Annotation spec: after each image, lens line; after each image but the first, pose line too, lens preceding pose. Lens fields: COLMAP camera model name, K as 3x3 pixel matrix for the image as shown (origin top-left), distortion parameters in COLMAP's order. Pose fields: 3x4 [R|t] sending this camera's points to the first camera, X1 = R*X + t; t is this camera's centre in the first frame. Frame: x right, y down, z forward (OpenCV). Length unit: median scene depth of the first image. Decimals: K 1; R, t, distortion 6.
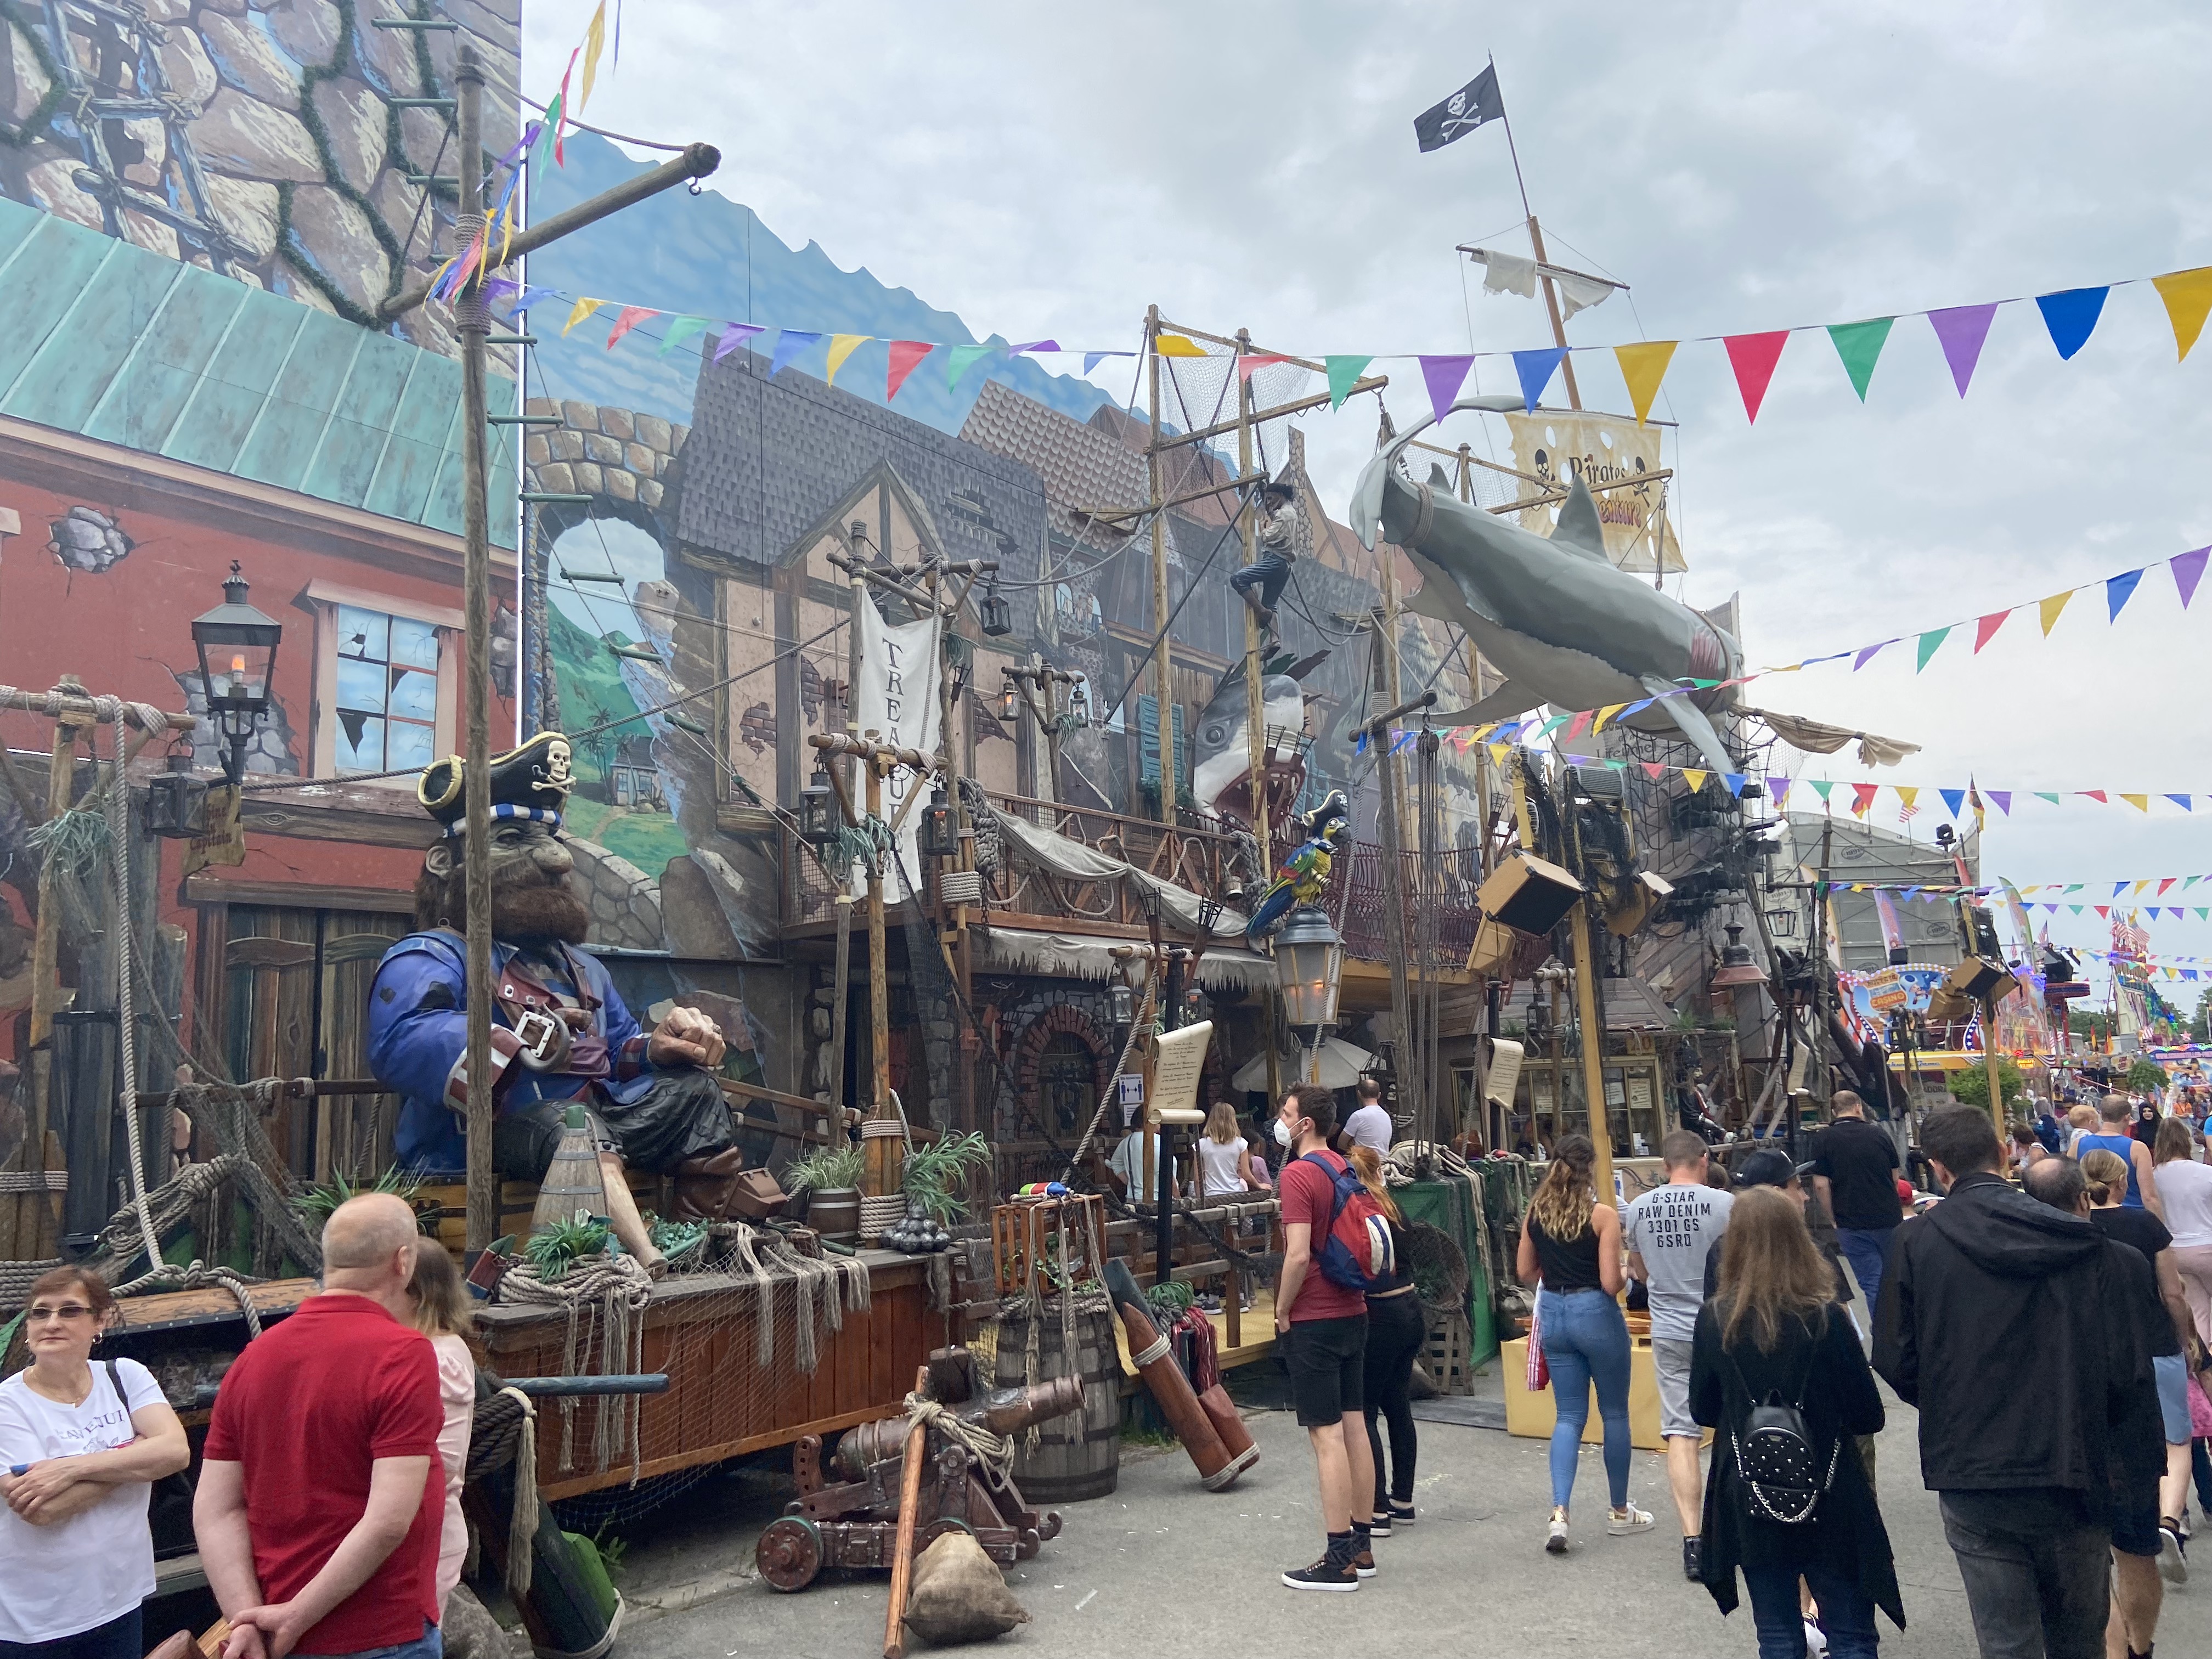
lens RADIAL K [[1680.6, 0, 1106.0], [0, 1680.6, 829.5], [0, 0, 1]] dist [0.111995, -0.157992]
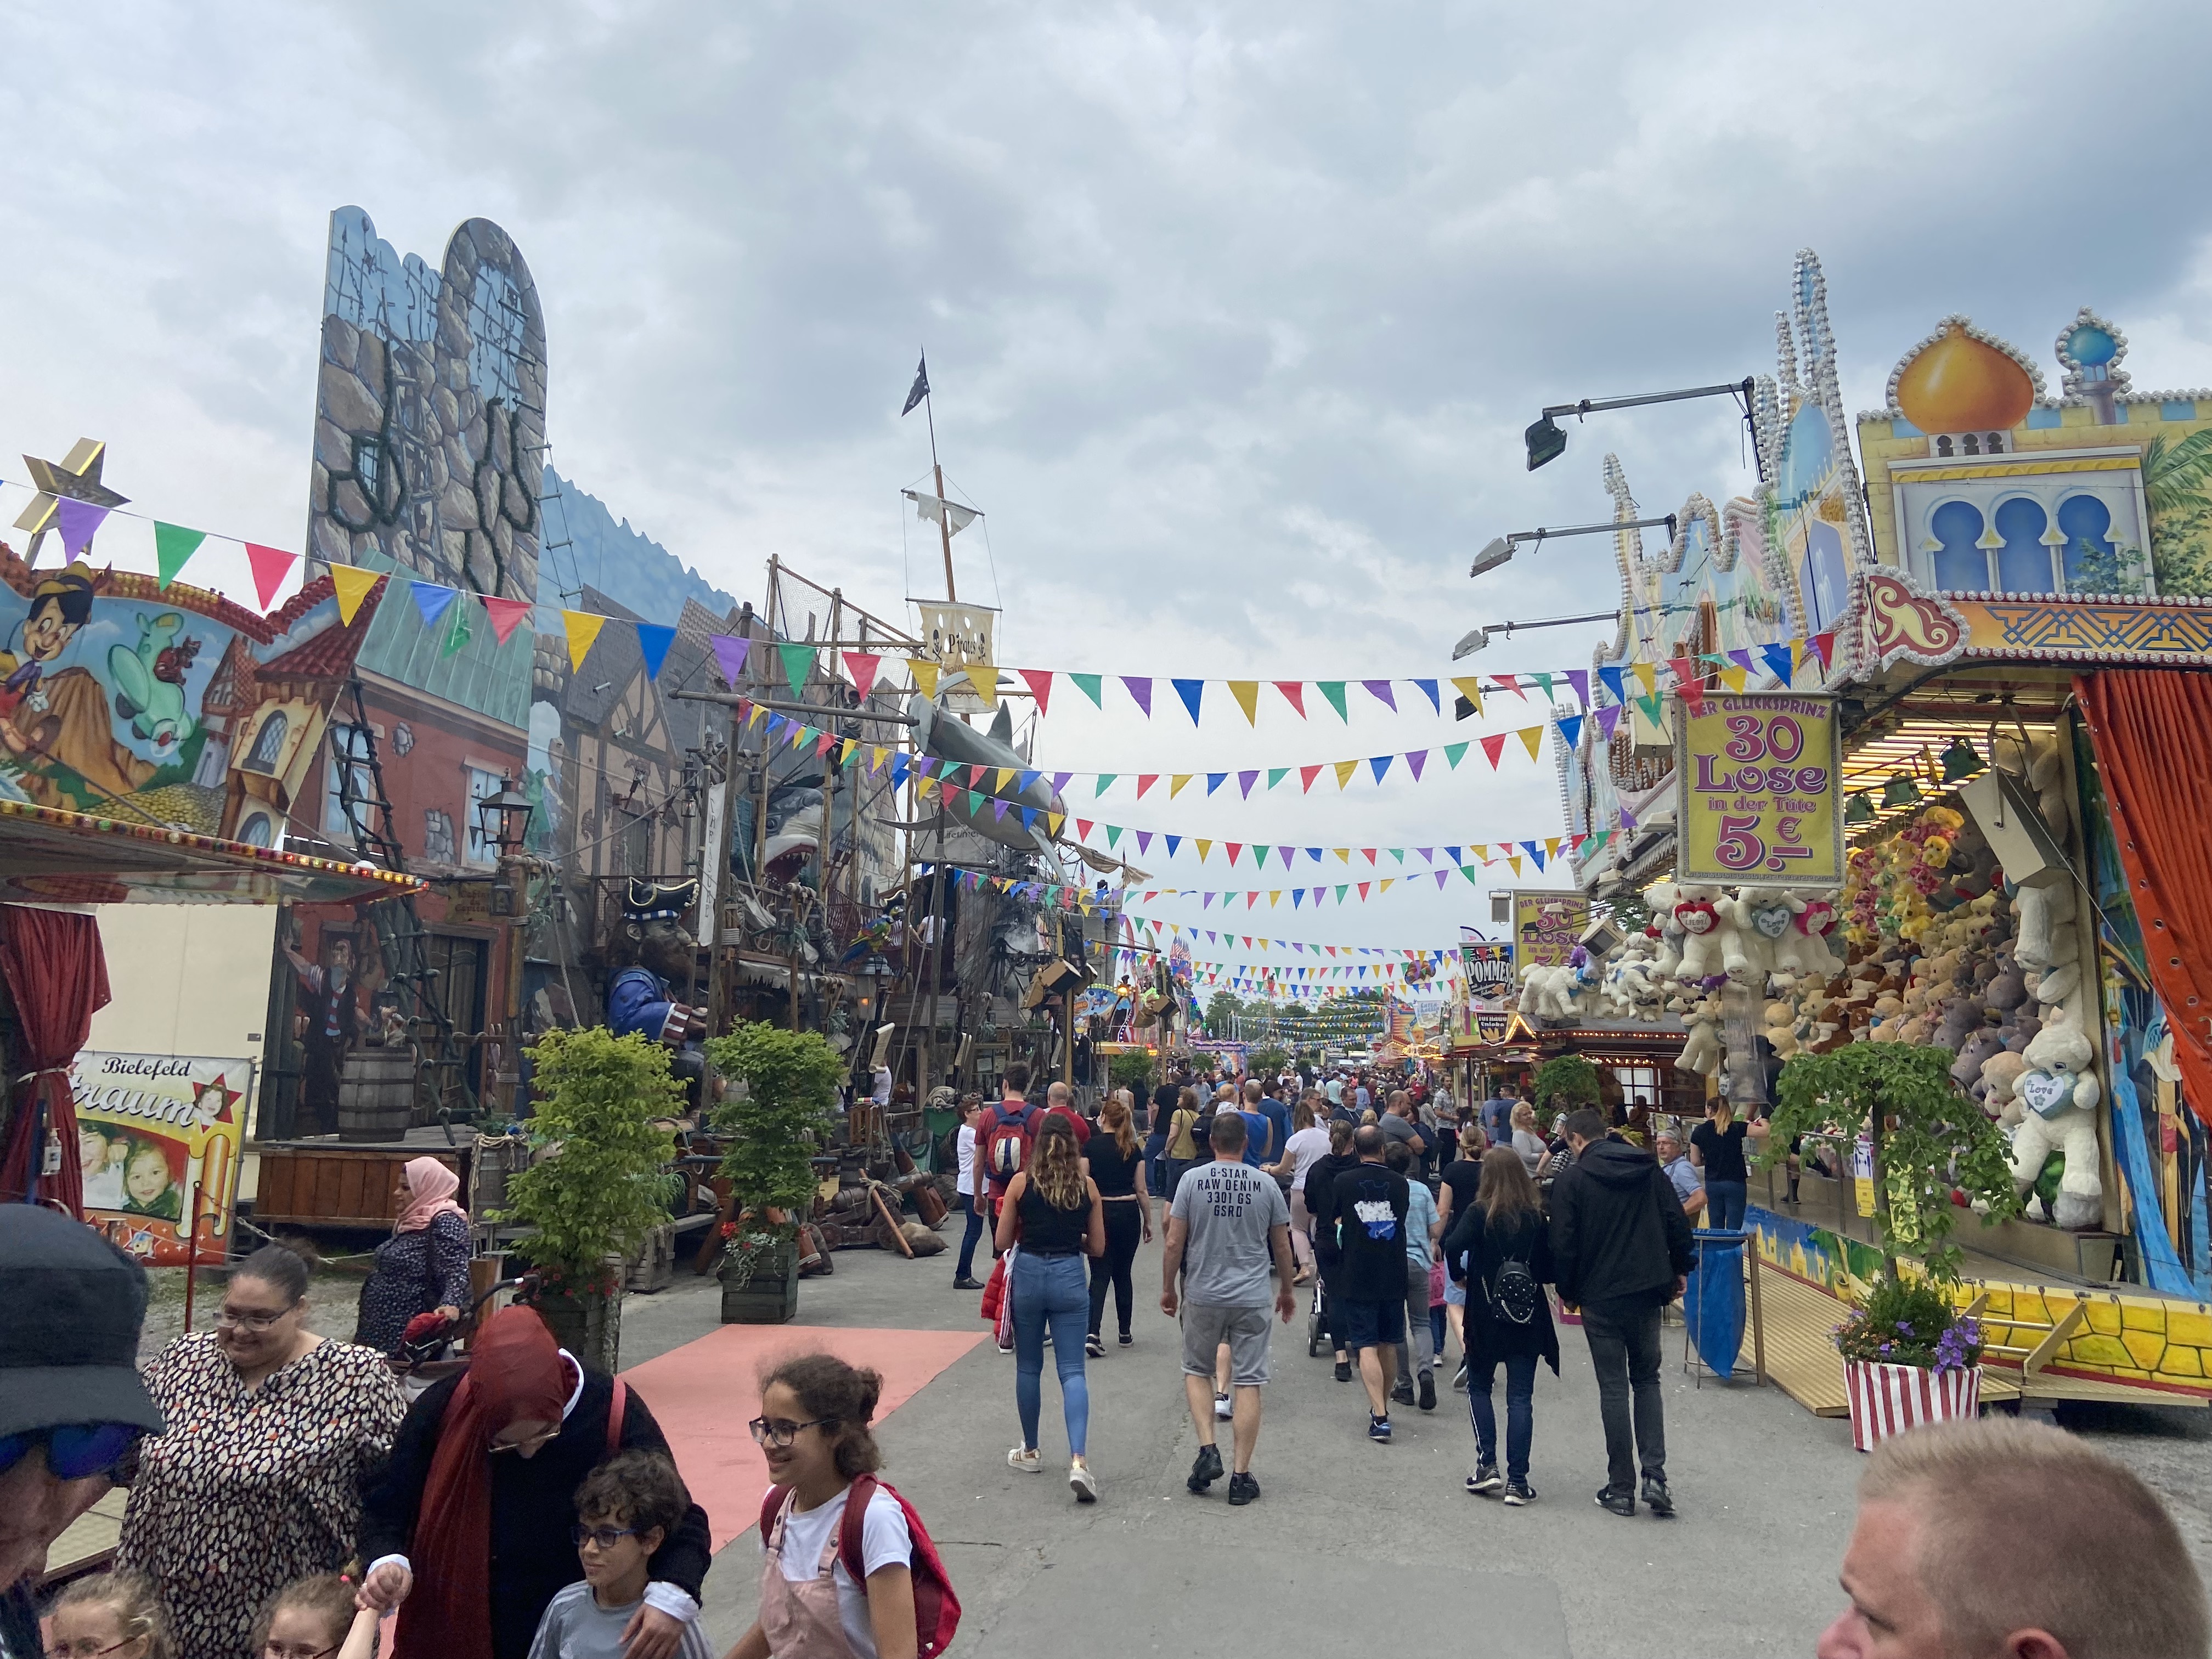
lens RADIAL K [[1680.6, 0, 1106.0], [0, 1680.6, 829.5], [0, 0, 1]] dist [0.111995, -0.157992]
pose [[0.873457, 0.111426, 0.473980, -0.565037], [-0.121688, 0.992527, -0.009081, -0.104979], [-0.471450, -0.049746, 0.880489, -0.724920]]
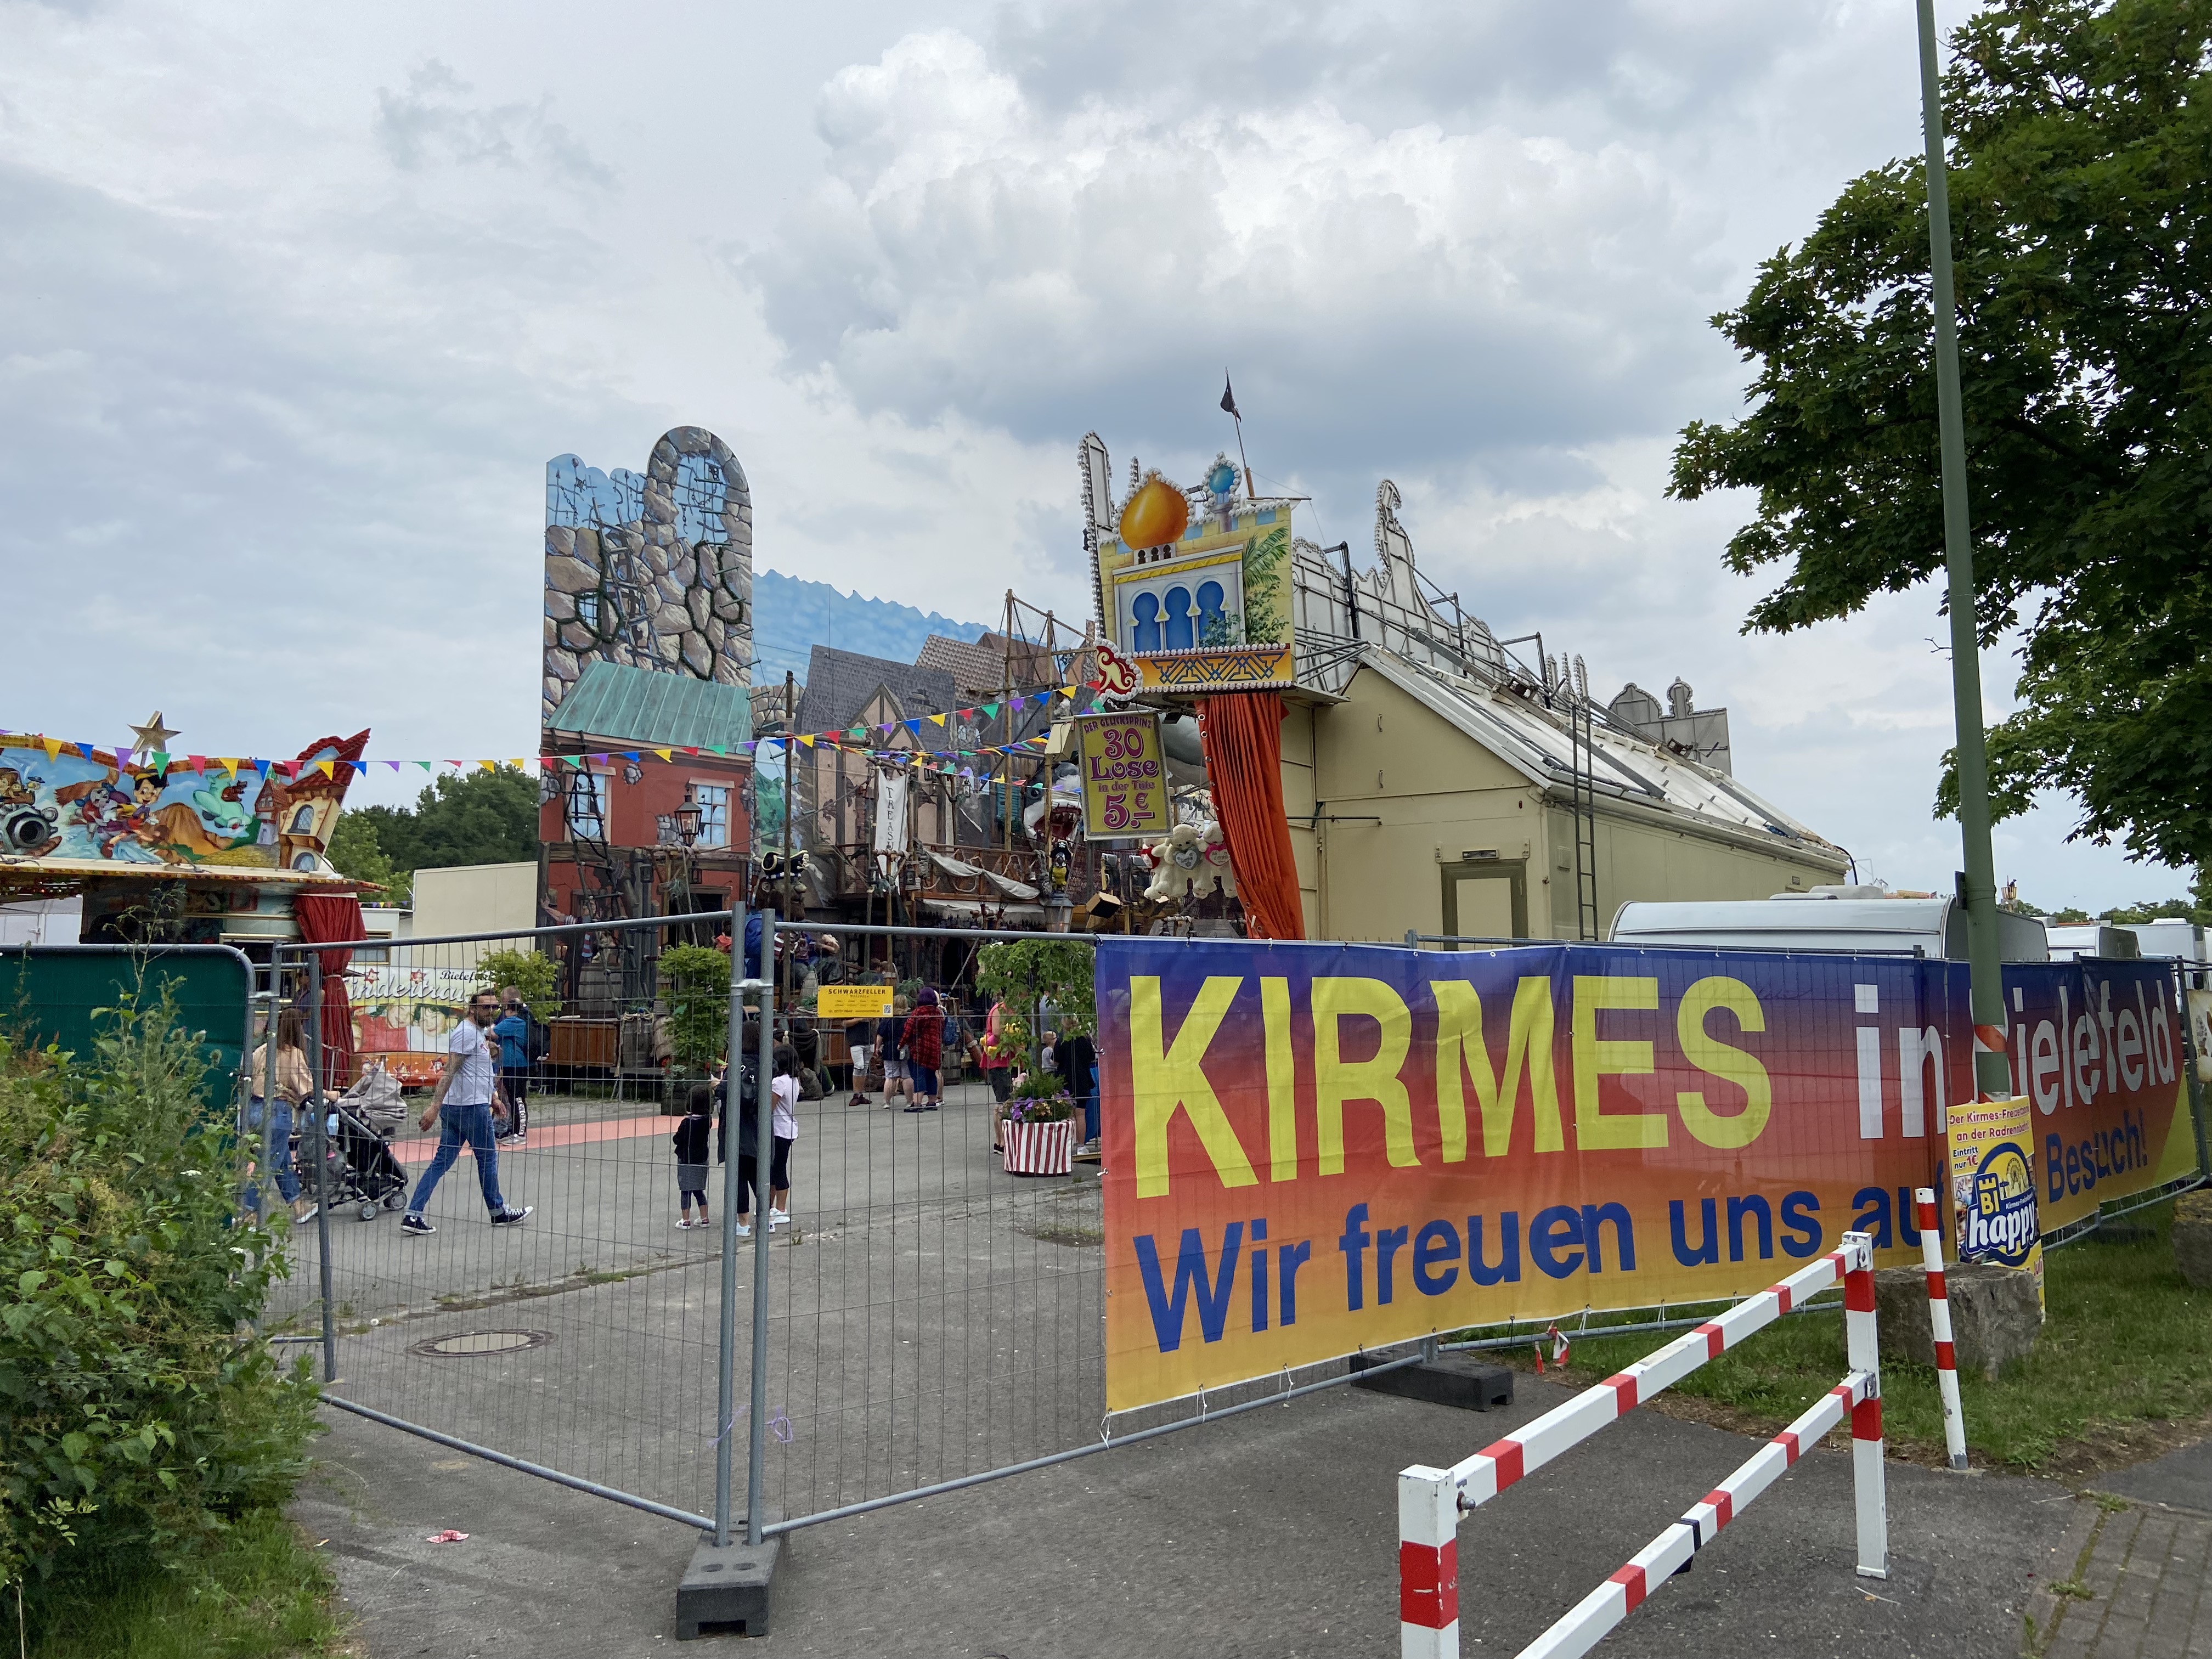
lens RADIAL K [[1680.6, 0, 1106.0], [0, 1680.6, 829.5], [0, 0, 1]] dist [0.111995, -0.157992]
pose [[0.997945, 0.037195, 0.052179, 0.064525], [-0.040947, 0.996507, 0.072783, -0.229951], [-0.049290, -0.074770, 0.995982, -1.448348]]
